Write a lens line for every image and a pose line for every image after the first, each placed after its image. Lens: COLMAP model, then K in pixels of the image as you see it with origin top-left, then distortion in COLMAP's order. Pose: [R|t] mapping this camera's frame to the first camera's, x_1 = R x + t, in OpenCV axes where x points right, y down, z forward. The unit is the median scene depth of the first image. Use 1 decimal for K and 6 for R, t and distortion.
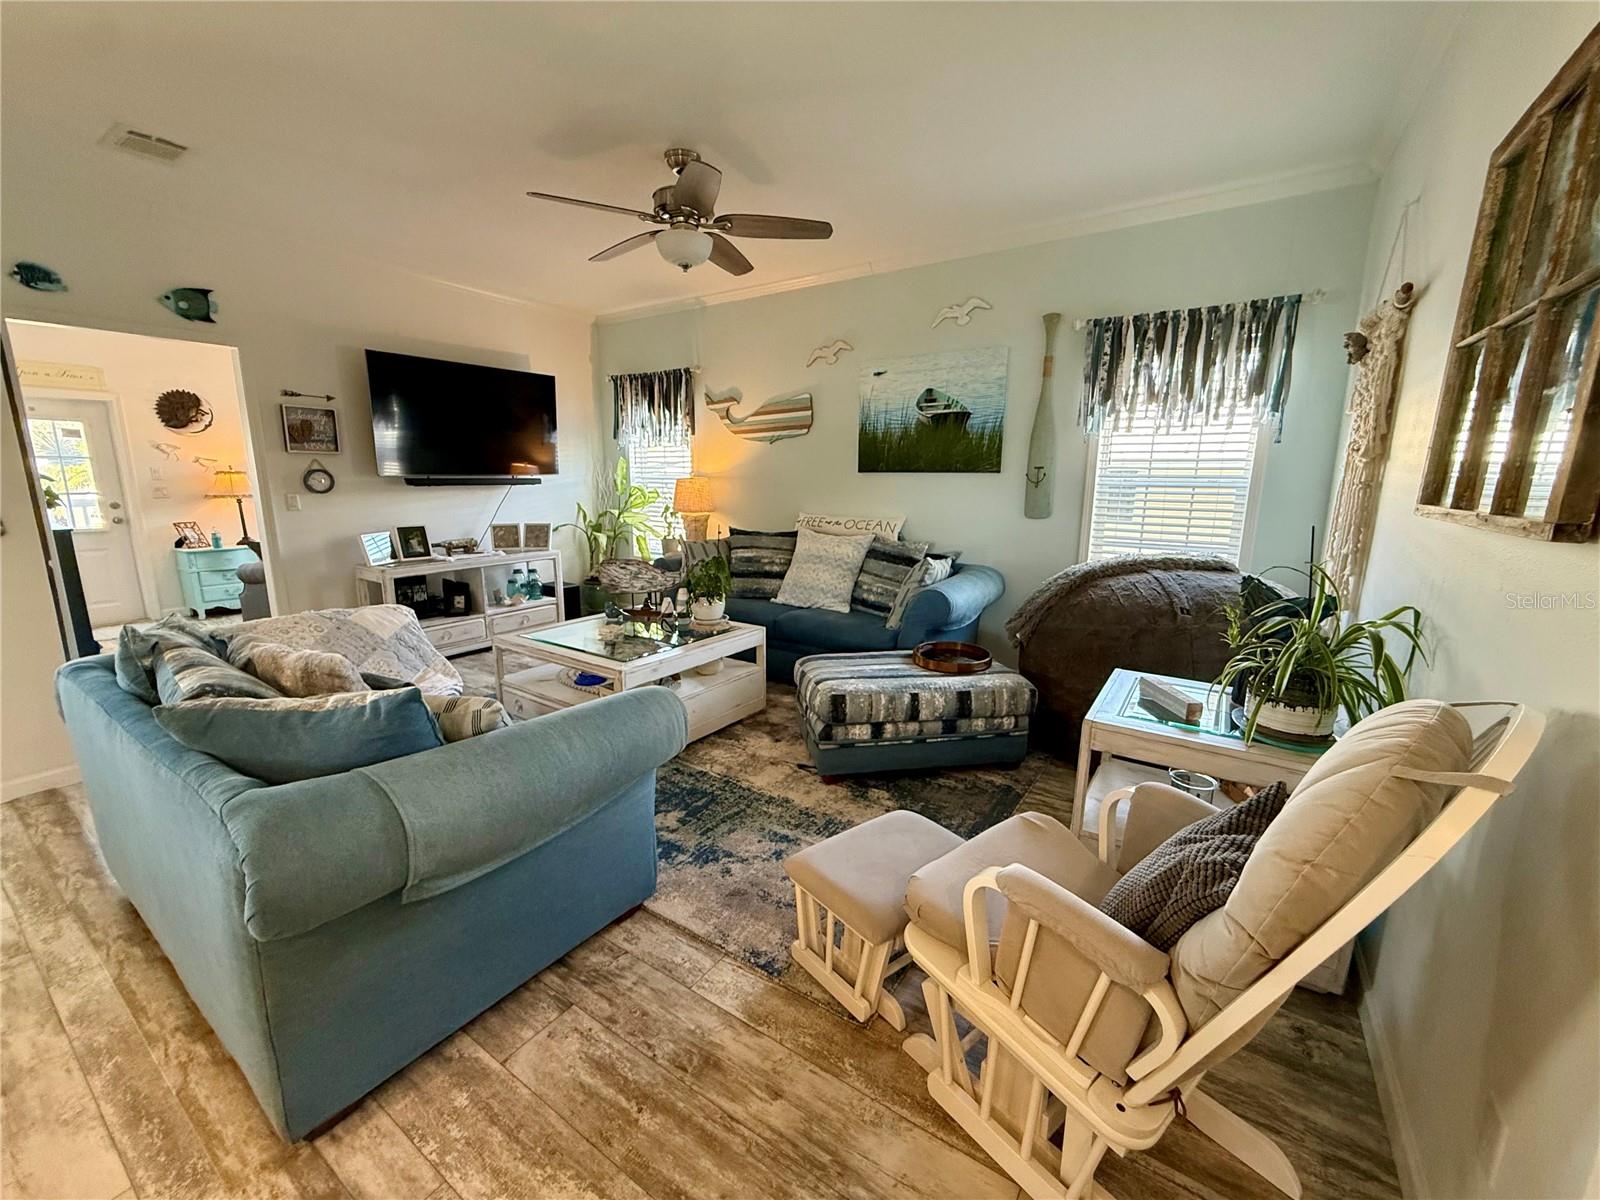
lens RADIAL K [[637.2, 0, 797.2], [0, 637.2, 602.0], [0, 0, 1]] dist [-0.001222, -0.000165]
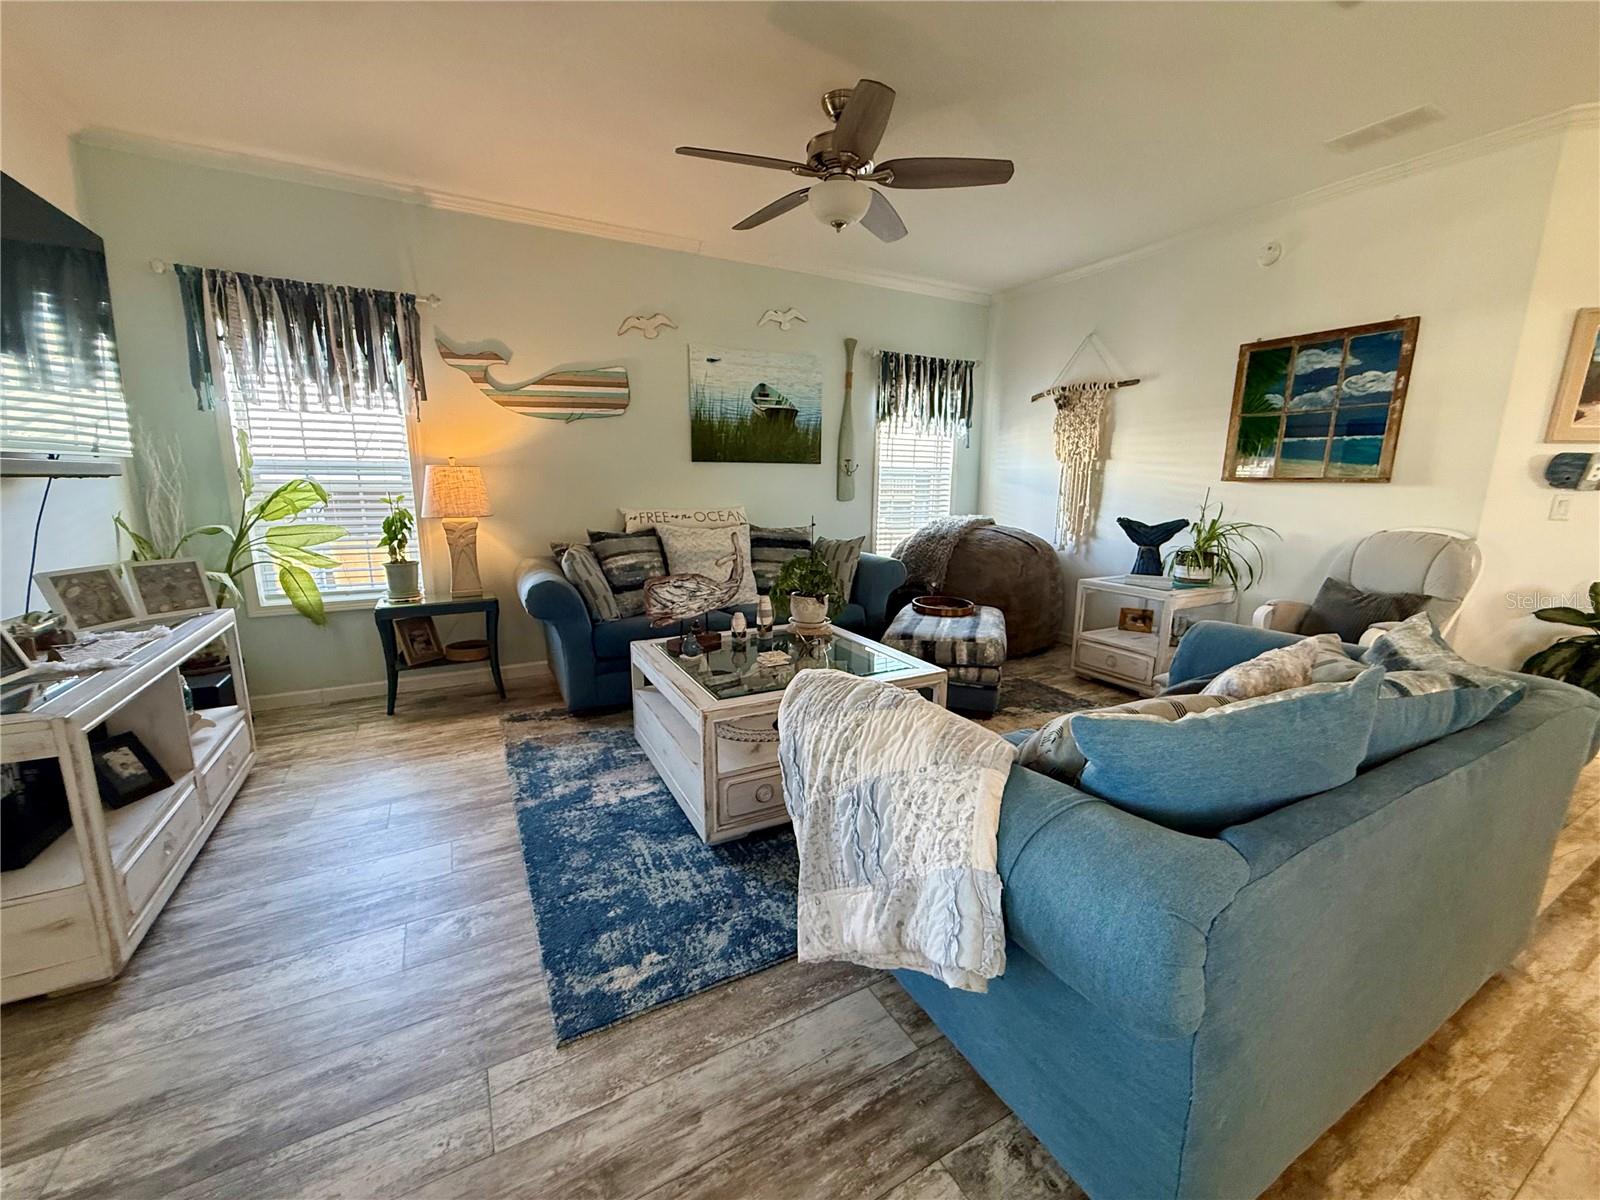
lens RADIAL K [[637.2, 0, 801.3], [0, 637.2, 597.9], [0, 0, 1]] dist [-0.001222, -0.000165]
pose [[0.461644, -0.167597, 0.871089, -0.746135], [0.169701, 0.980539, 0.098720, -0.078747], [-0.870681, 0.102251, 0.481102, 0.469534]]
